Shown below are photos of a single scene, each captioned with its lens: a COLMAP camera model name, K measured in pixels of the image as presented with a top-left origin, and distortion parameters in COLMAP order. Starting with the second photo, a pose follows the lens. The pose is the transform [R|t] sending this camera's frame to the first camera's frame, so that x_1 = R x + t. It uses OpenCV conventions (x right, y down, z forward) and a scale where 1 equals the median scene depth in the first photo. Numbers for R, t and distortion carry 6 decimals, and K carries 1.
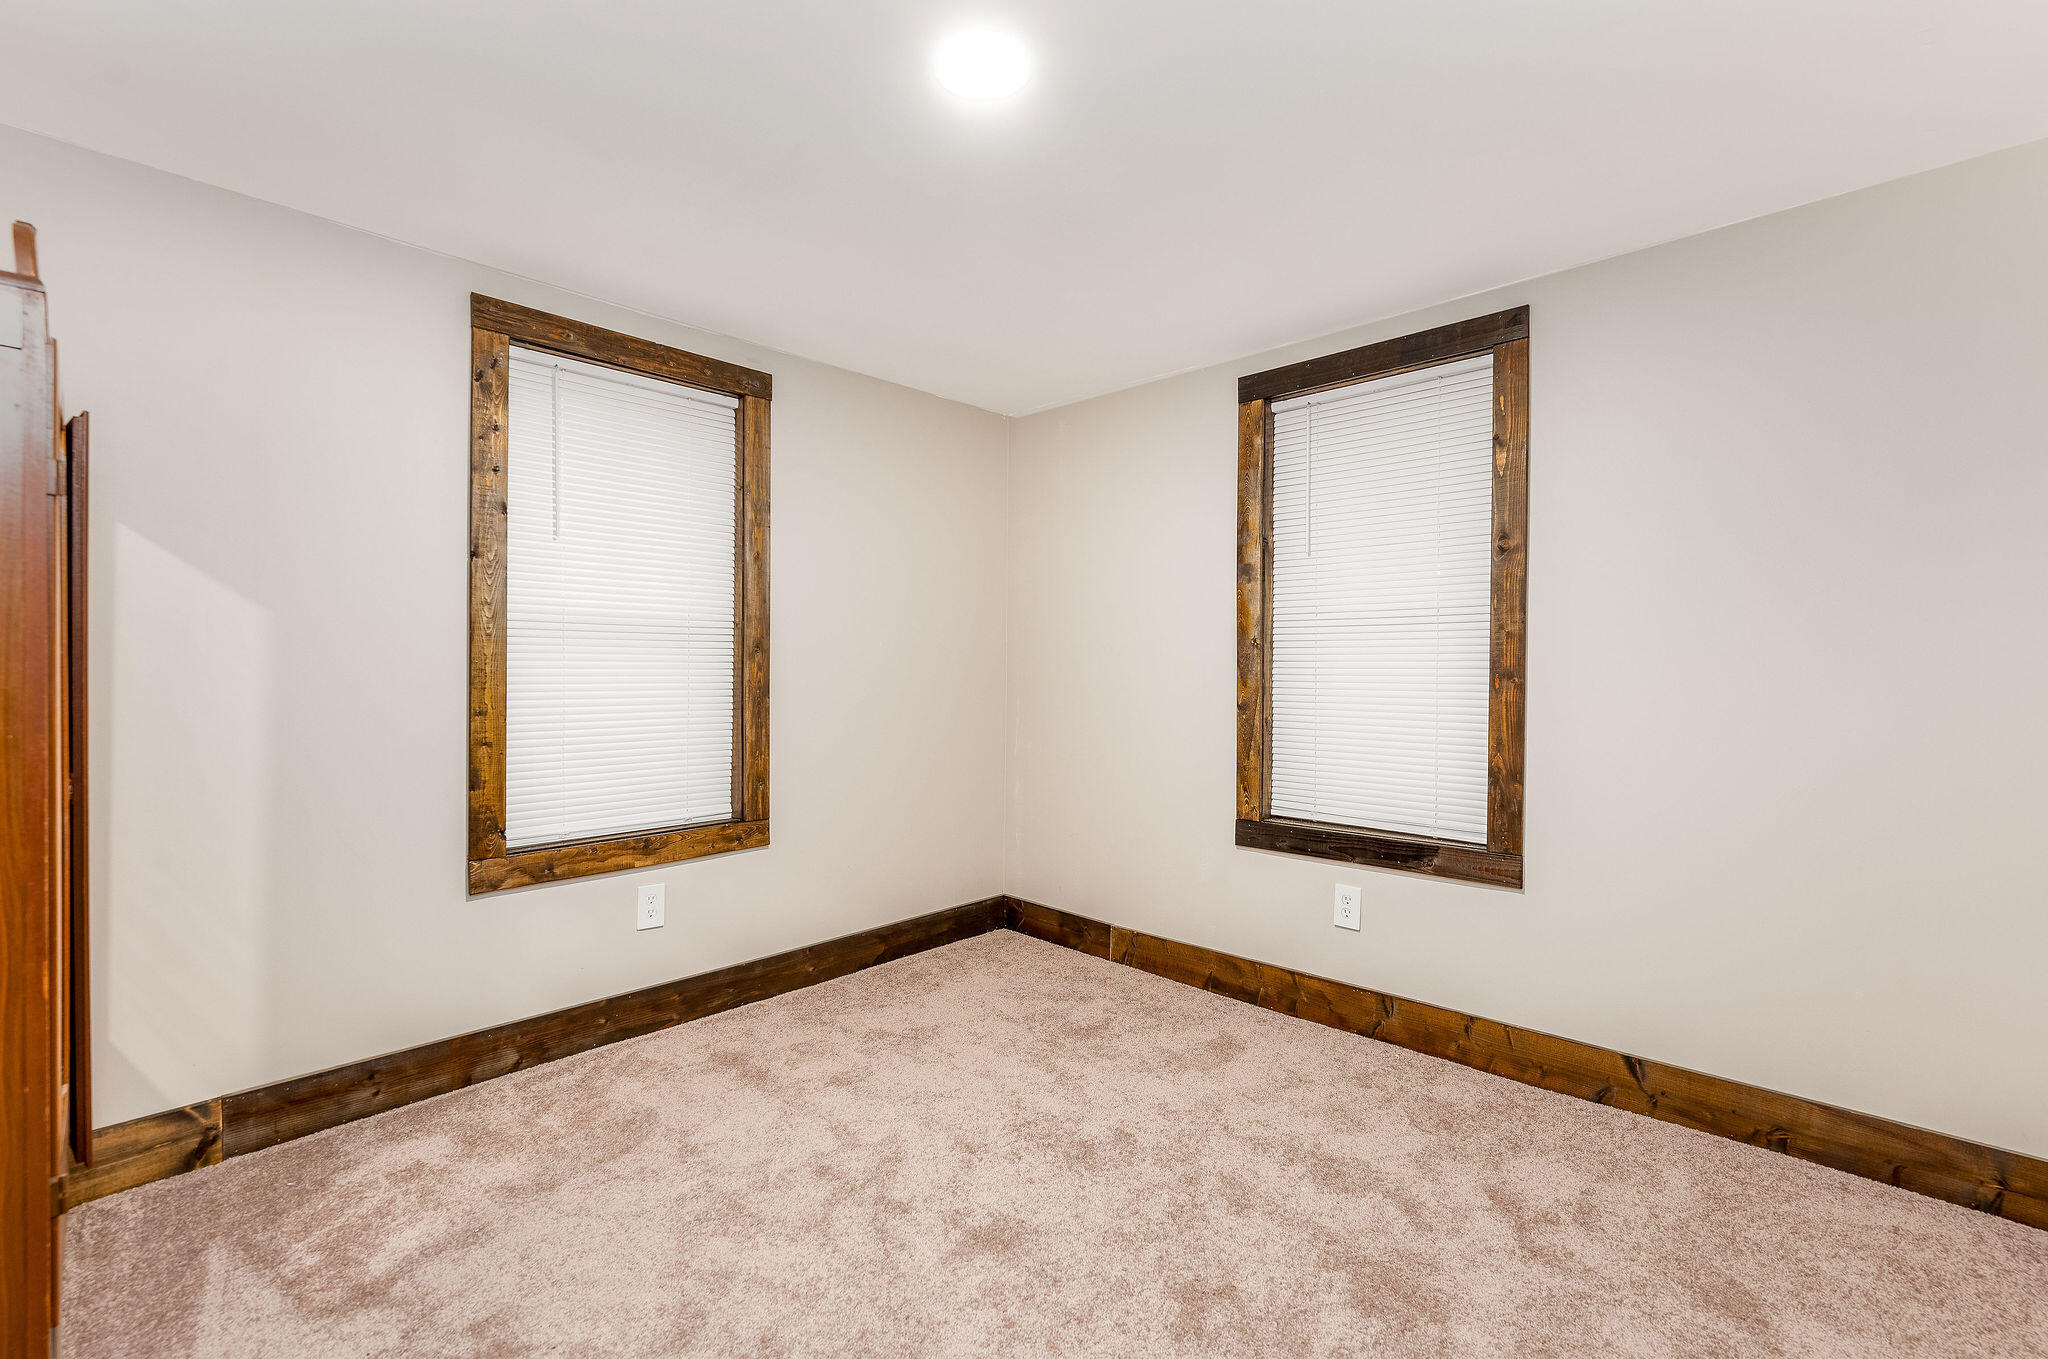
lens RADIAL K [[904.0, 0, 1024.0], [0, 904.0, 679.5], [0, 0, 1]] dist [0.017035, 0.000014]
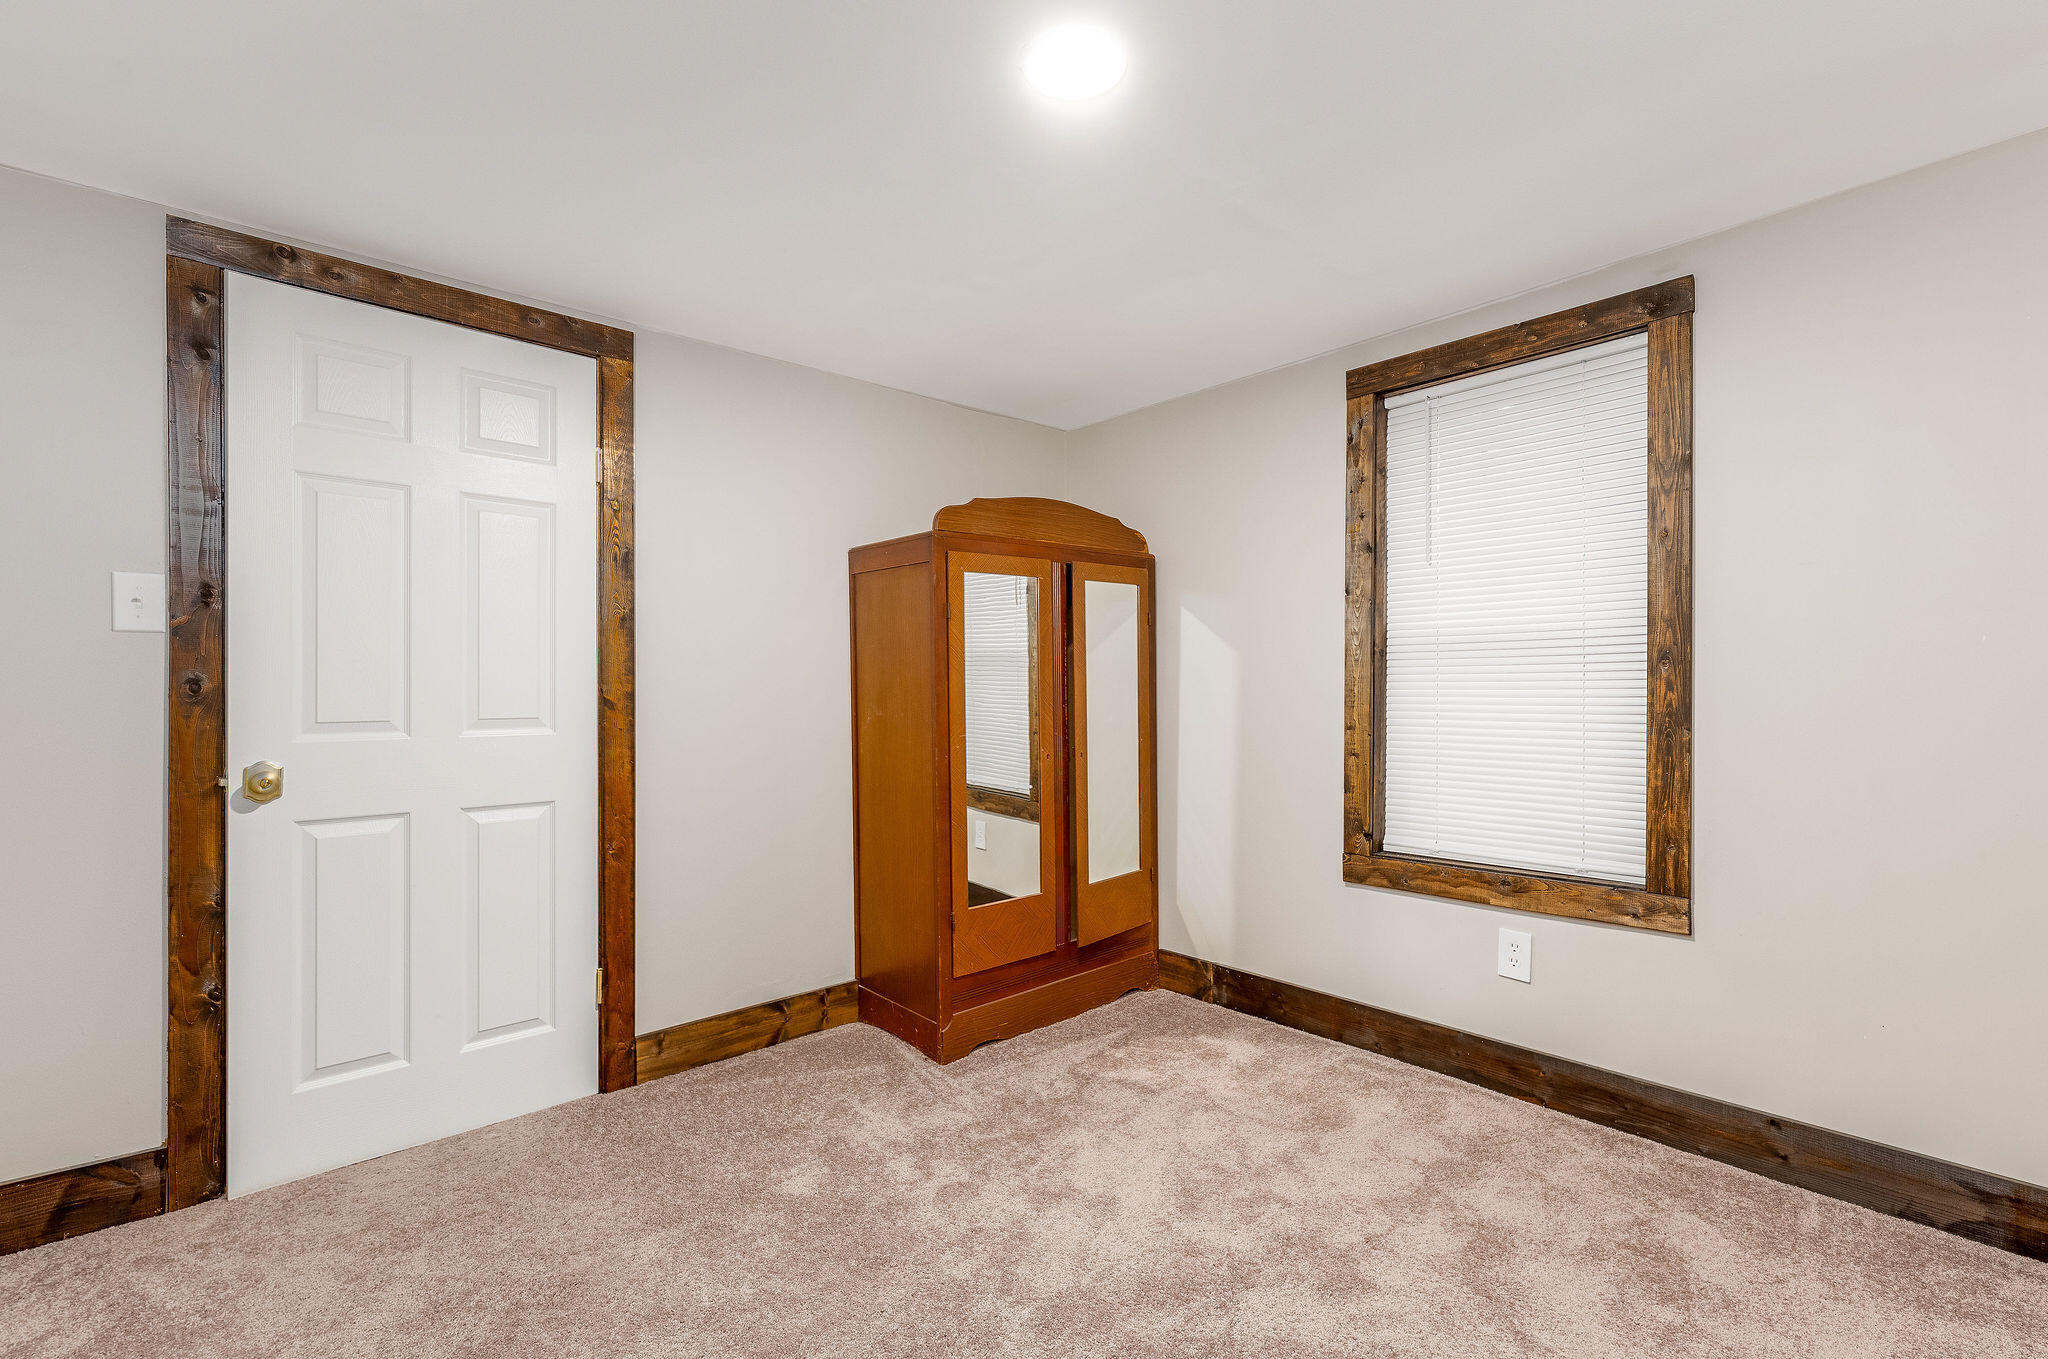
lens RADIAL K [[904.0, 0, 1024.0], [0, 904.0, 679.5], [0, 0, 1]] dist [0.017035, 0.000014]
pose [[-0.077123, -0.010482, -0.996967, 0.759084], [-0.000789, 0.999945, -0.010452, -0.016205], [0.997021, -0.000020, -0.077127, 0.856178]]
